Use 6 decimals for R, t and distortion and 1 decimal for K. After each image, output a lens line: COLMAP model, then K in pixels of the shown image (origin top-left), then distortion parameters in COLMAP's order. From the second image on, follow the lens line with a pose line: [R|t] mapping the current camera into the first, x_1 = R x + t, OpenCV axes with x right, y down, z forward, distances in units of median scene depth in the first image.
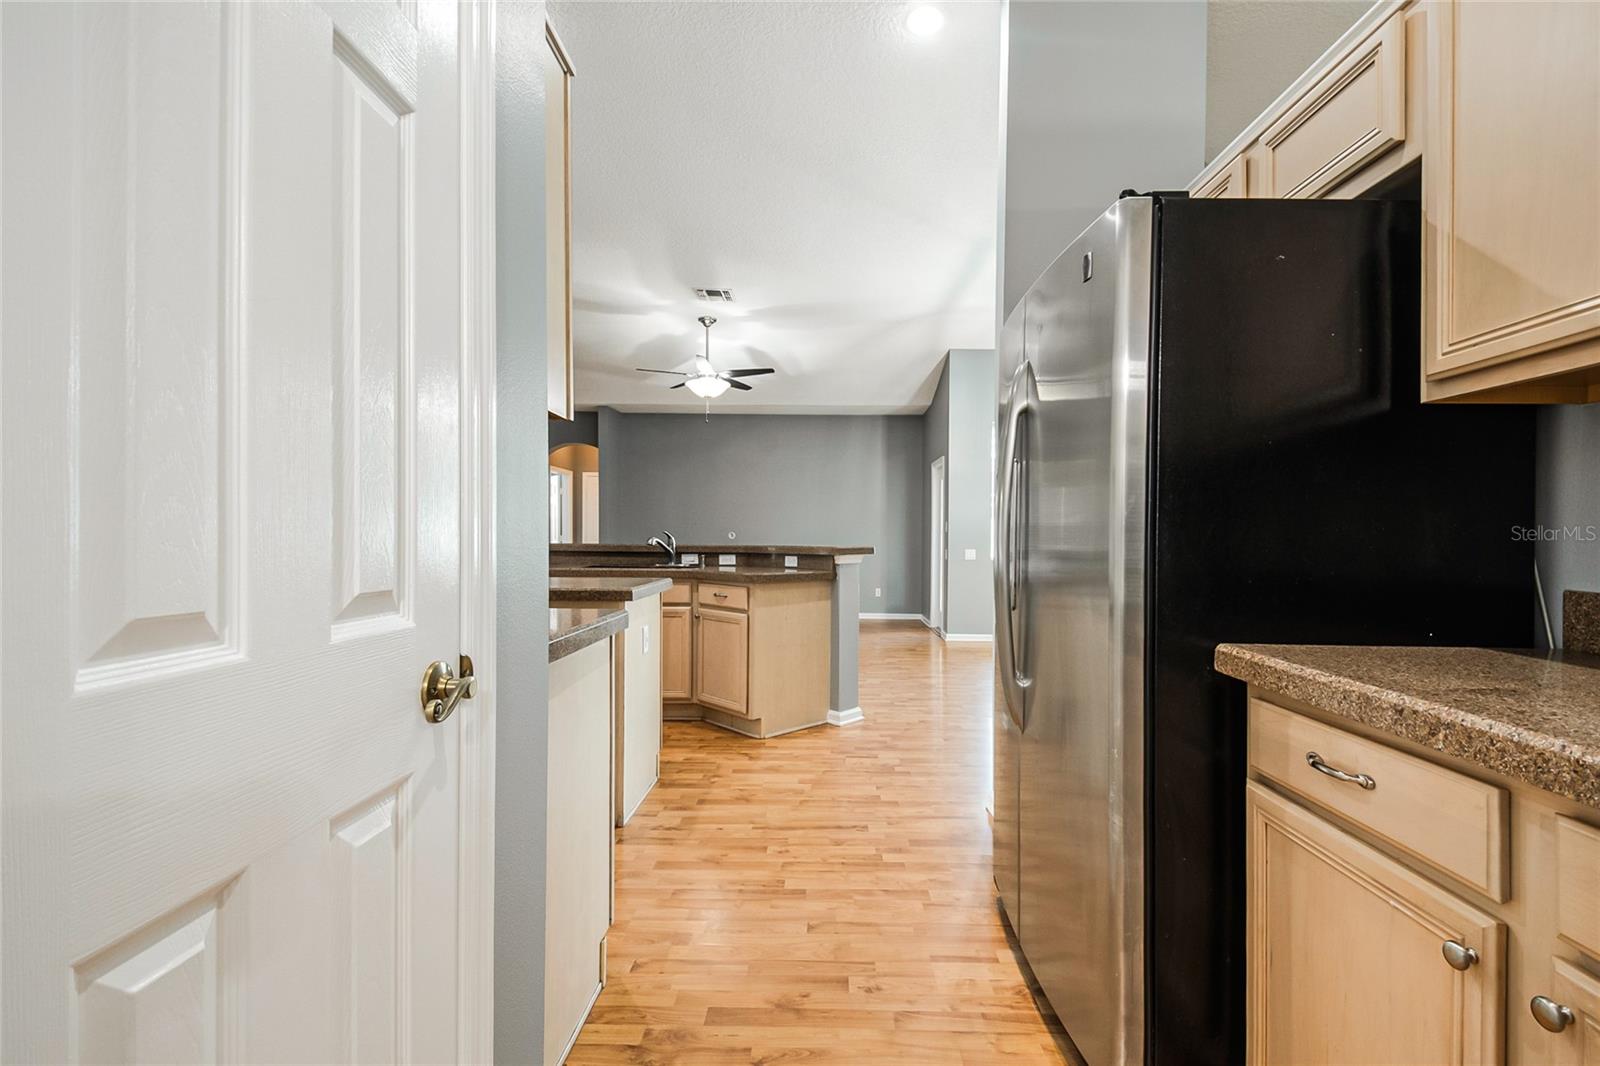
lens RADIAL K [[726.0, 0, 822.8], [0, 726.0, 522.2], [0, 0, 1]] dist [0.086567, -0.000111]
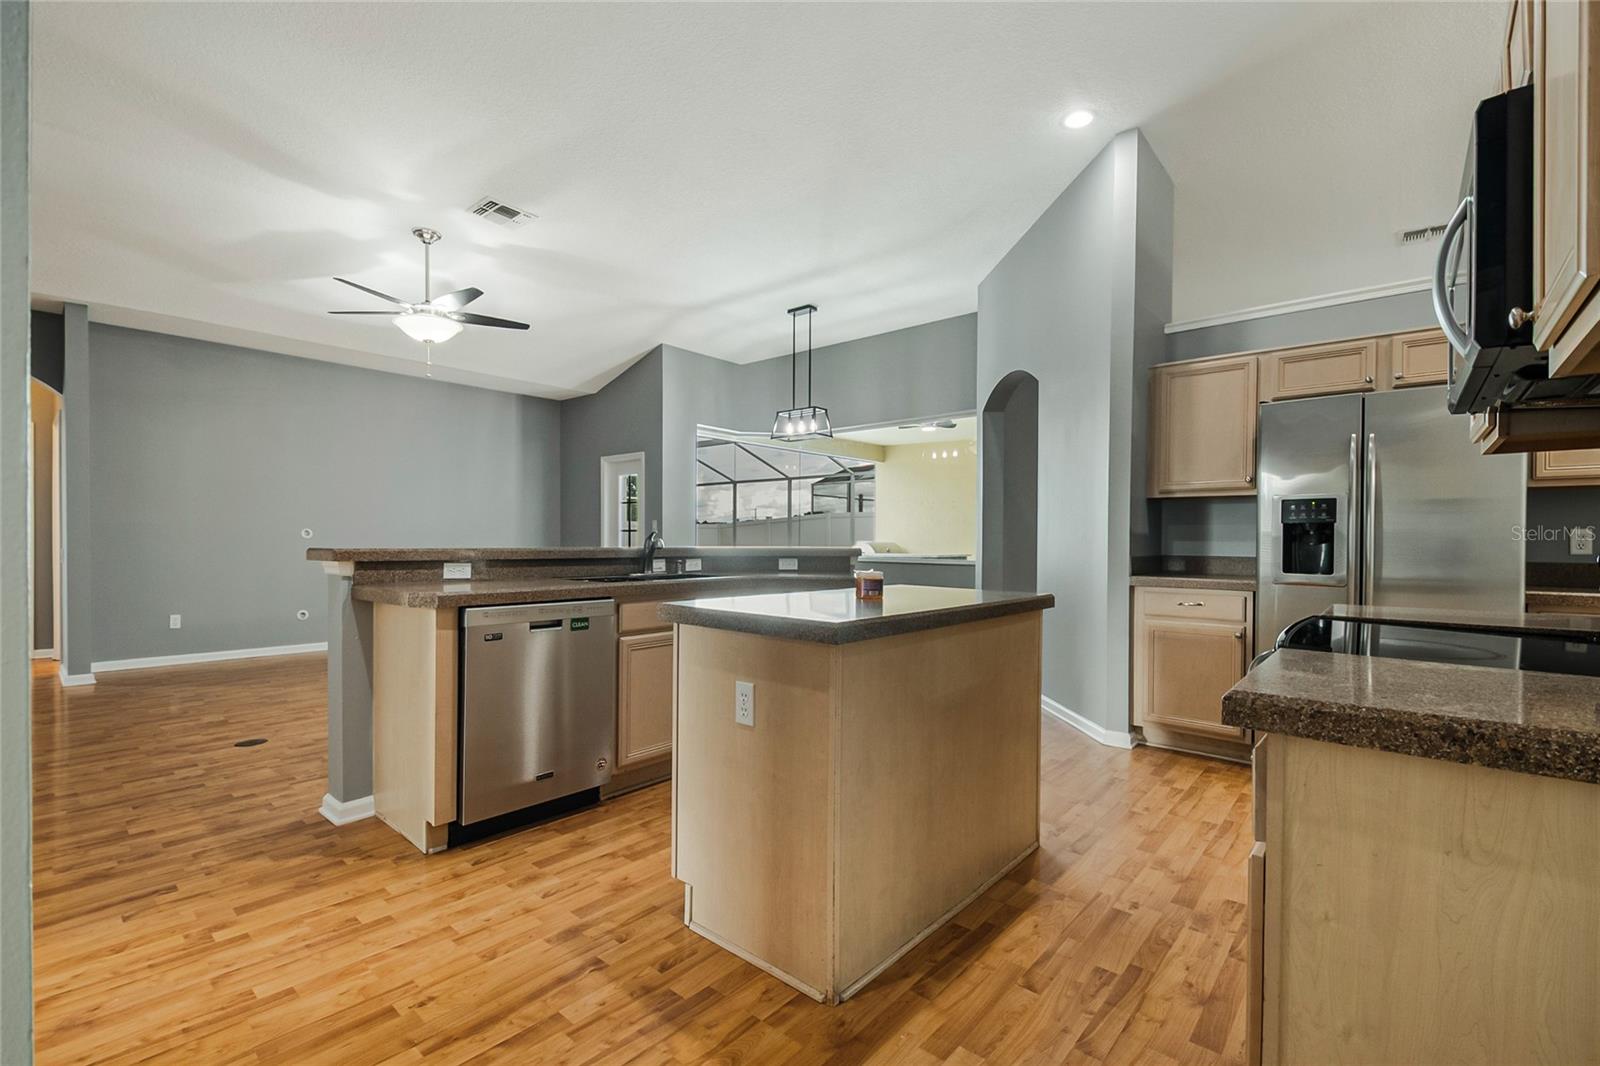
lens RADIAL K [[701.1, 0, 816.8], [0, 701.1, 552.5], [0, 0, 1]] dist [-0.018090, 0.000292]
pose [[0.636673, -0.009891, 0.771071, -0.703208], [-0.022213, 0.999268, 0.031159, 0.009856], [-0.770814, -0.036966, 0.635987, 0.409398]]
